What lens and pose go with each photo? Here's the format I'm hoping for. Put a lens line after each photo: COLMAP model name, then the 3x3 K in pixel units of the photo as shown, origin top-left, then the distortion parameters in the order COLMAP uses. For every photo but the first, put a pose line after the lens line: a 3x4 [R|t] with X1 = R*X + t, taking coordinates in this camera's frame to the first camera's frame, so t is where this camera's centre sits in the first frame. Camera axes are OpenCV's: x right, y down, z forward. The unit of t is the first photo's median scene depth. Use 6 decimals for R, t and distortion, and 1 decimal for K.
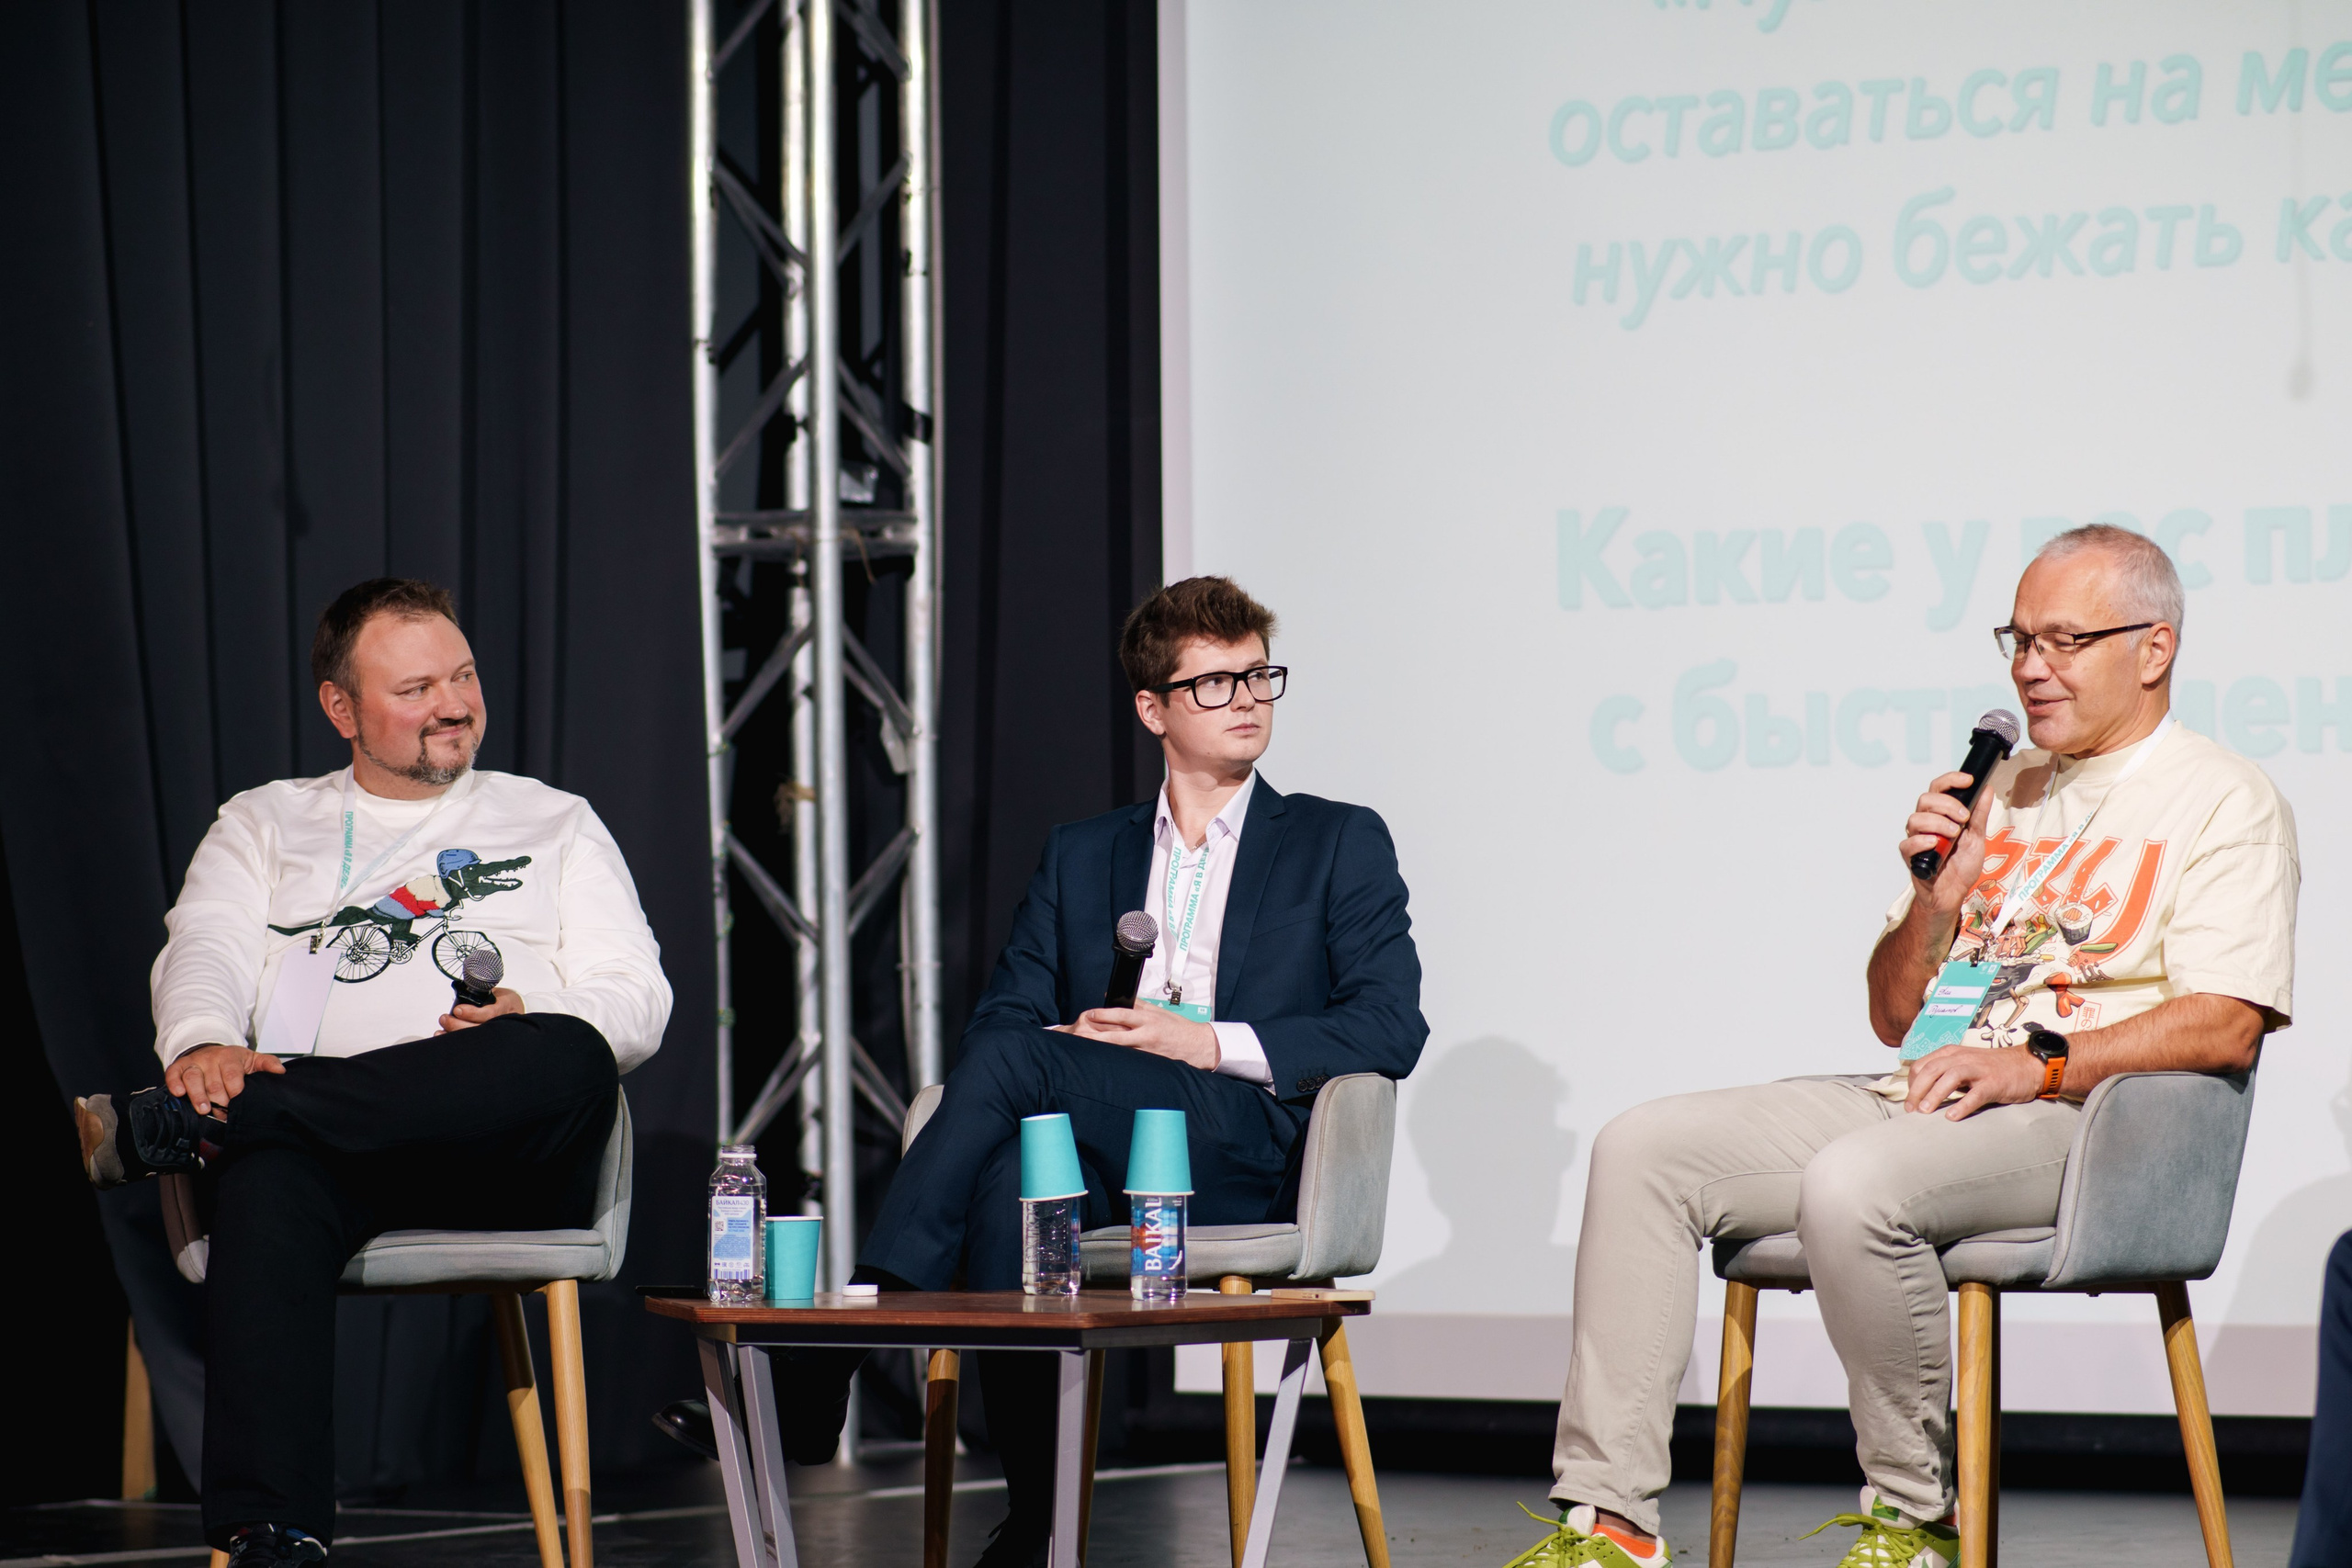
lens RADIAL K [[8679.2, 0, 1174.3], [0, 8679.2, 780.3], [0, 0, 1]] dist [-0.227408, 0.000000]
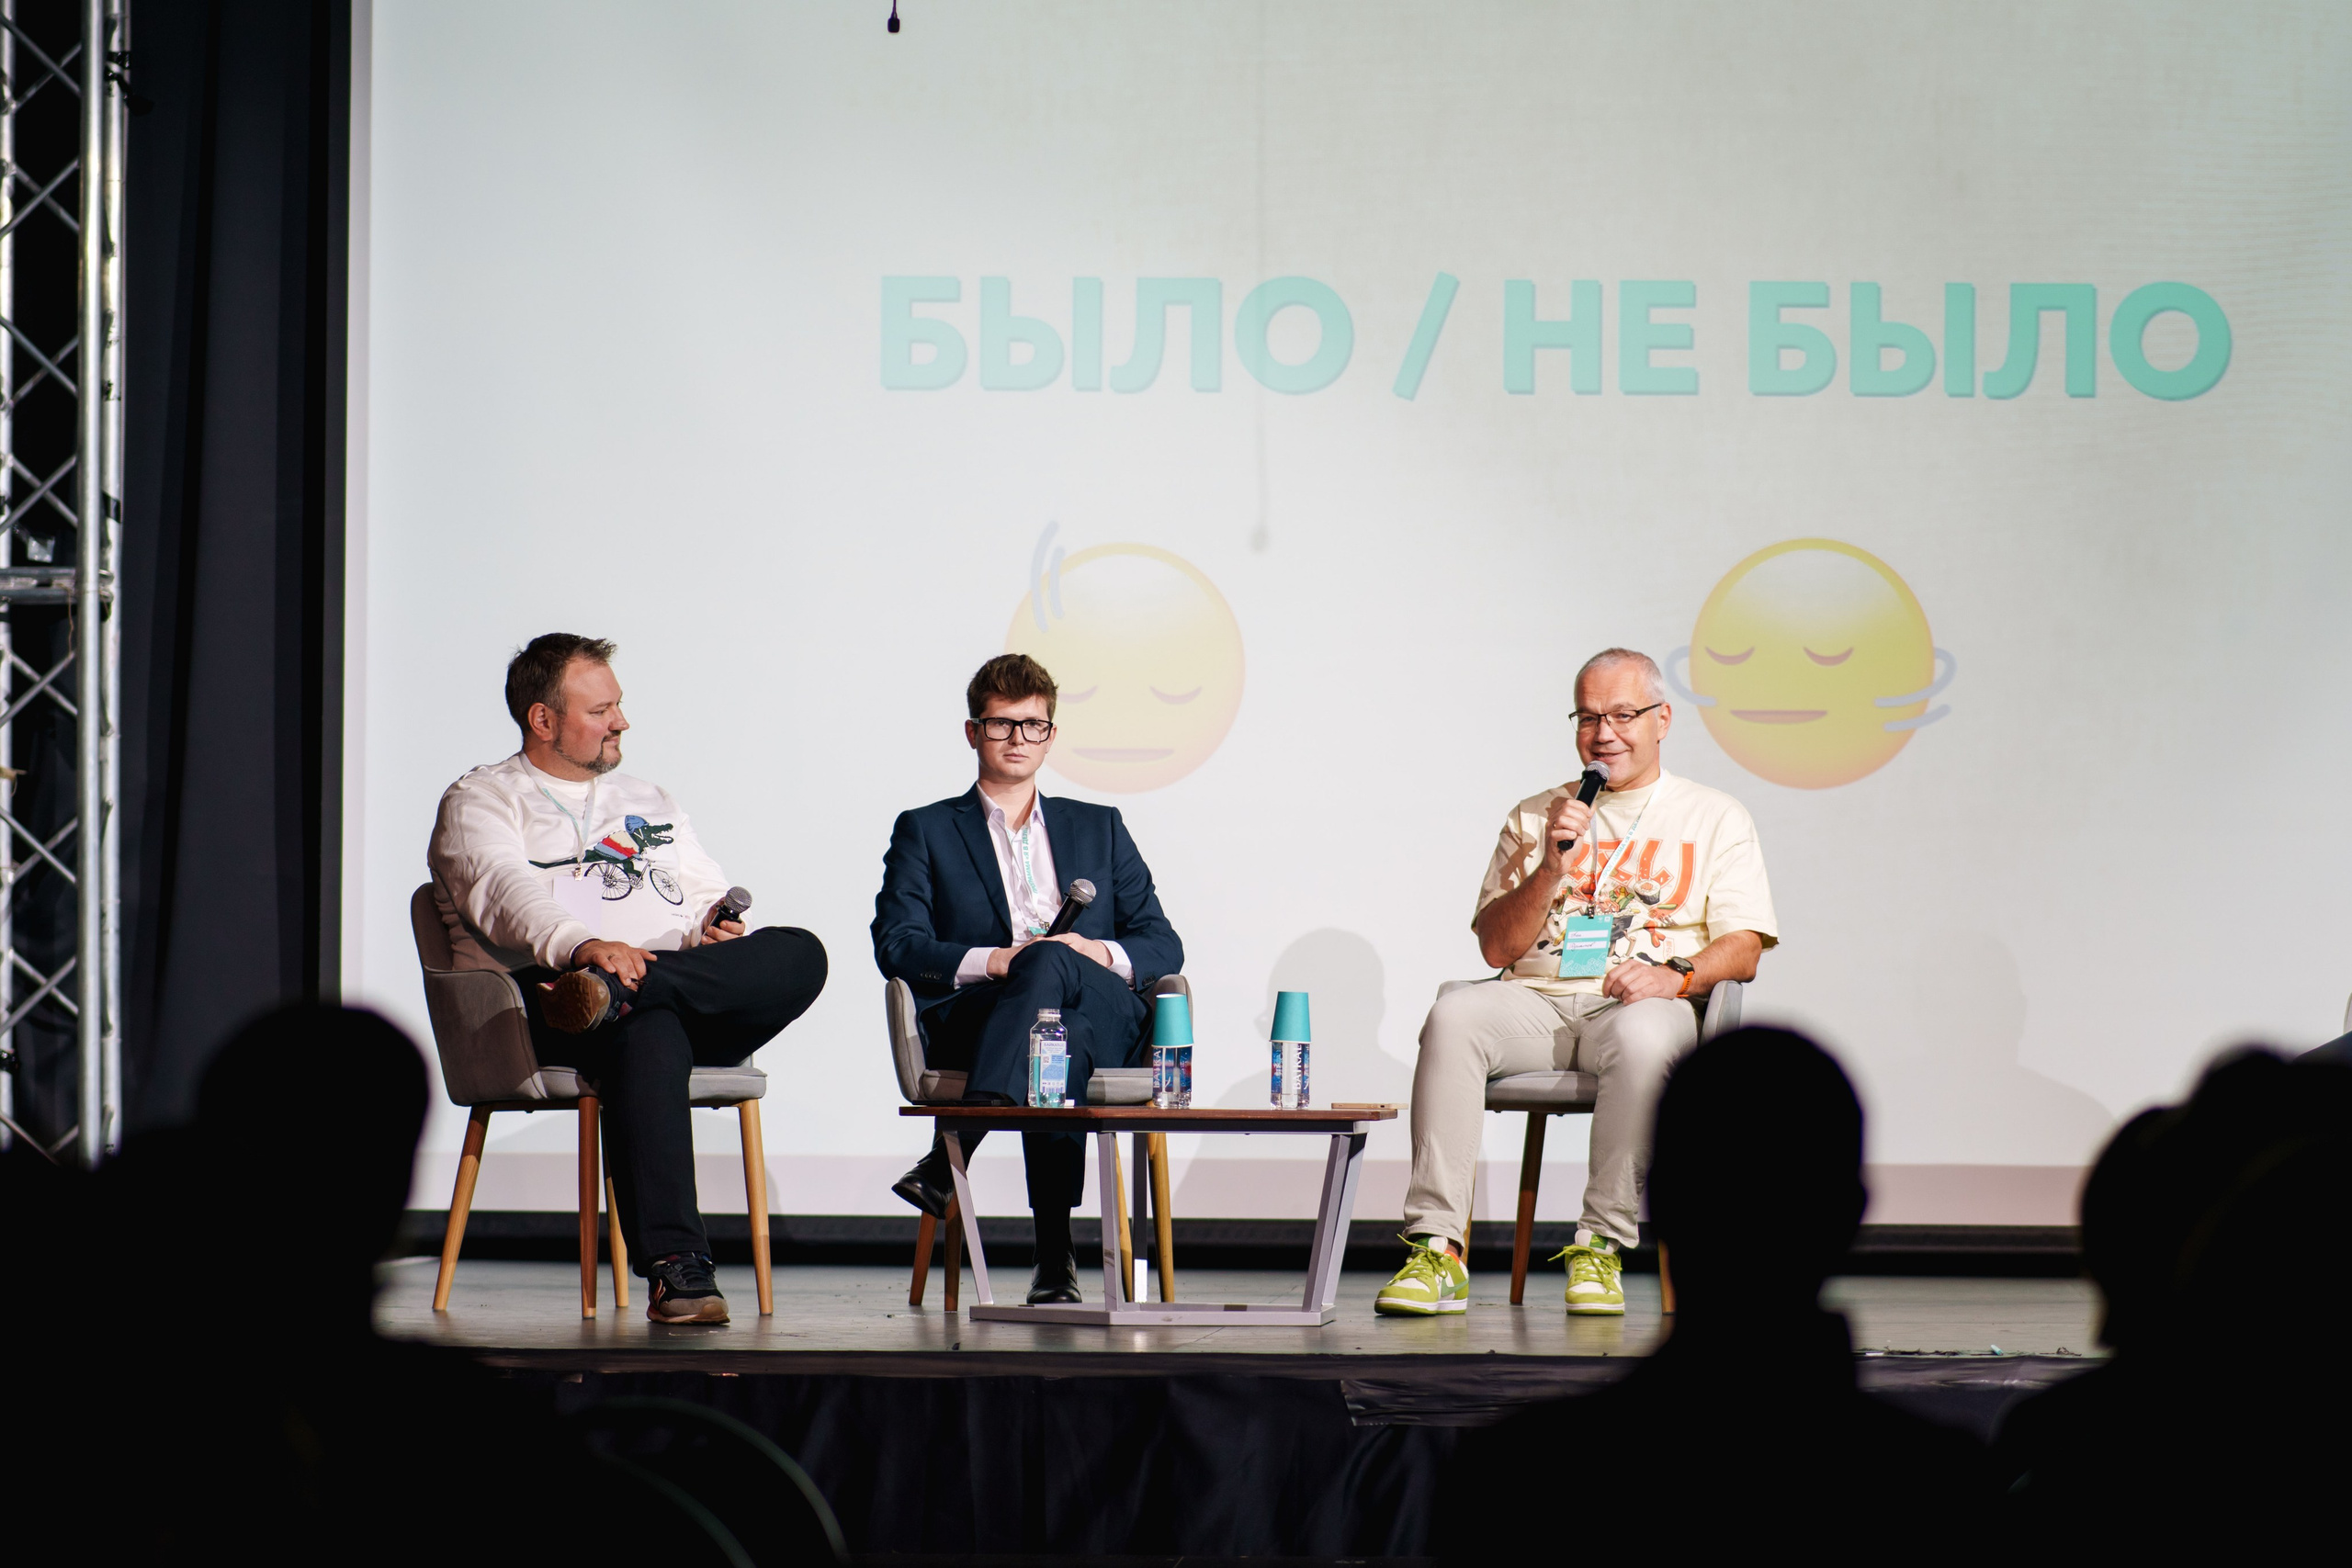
lens RADIAL K [[8679.2, 0, 1193.2], [0, 8679.2, 796.4], [0, 0, 1]] dist [-0.227408, 0.000000]
pose [[0.852894, 0.030074, 0.521217, -0.825172], [-0.030124, 0.999511, -0.008378, 0.015217], [-0.521214, -0.008556, 0.853383, -0.358137]]
